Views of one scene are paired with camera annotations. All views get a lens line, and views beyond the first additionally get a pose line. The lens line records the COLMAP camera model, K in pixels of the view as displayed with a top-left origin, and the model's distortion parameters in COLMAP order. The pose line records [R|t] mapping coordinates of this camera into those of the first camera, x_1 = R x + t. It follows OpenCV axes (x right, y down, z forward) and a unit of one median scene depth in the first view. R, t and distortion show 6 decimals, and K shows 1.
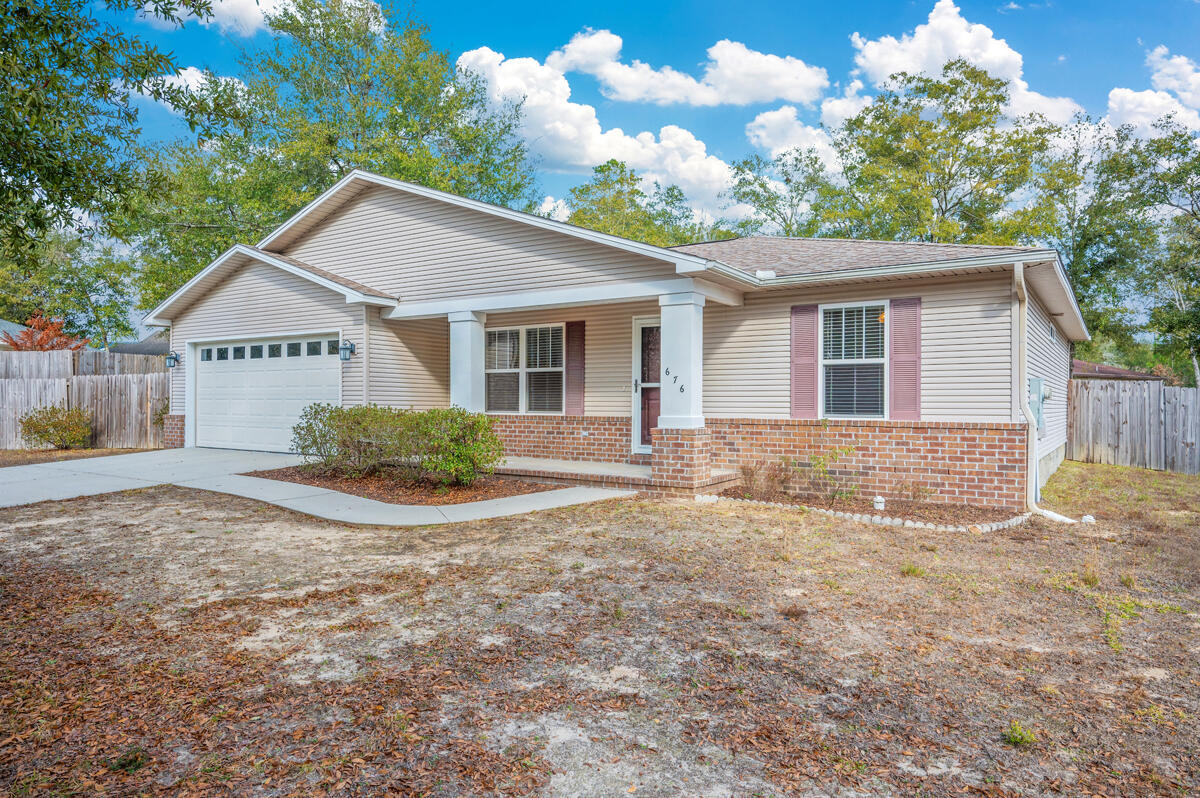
lens RADIAL K [[762.5, 0, 601.1], [0, 762.5, 394.5], [0, 0, 1]] dist [-0.003299, 0.001959]
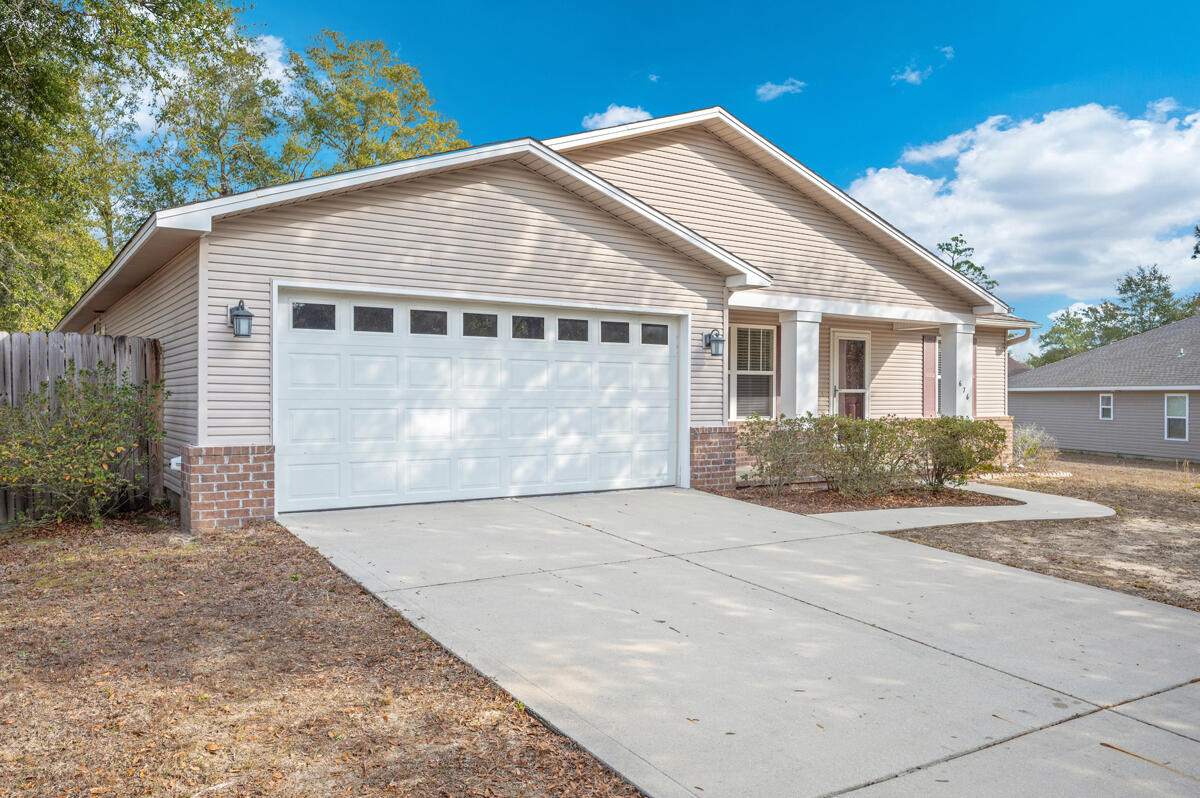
lens RADIAL K [[902.8, 0, 600.8], [0, 902.8, 399.9], [0, 0, 1]] dist [0.014758, 0.002442]
pose [[0.368446, -0.005481, 0.929633, -1.410005], [-0.008834, 0.999917, 0.009396, -0.009696], [-0.929607, -0.011675, 0.368367, 0.900860]]
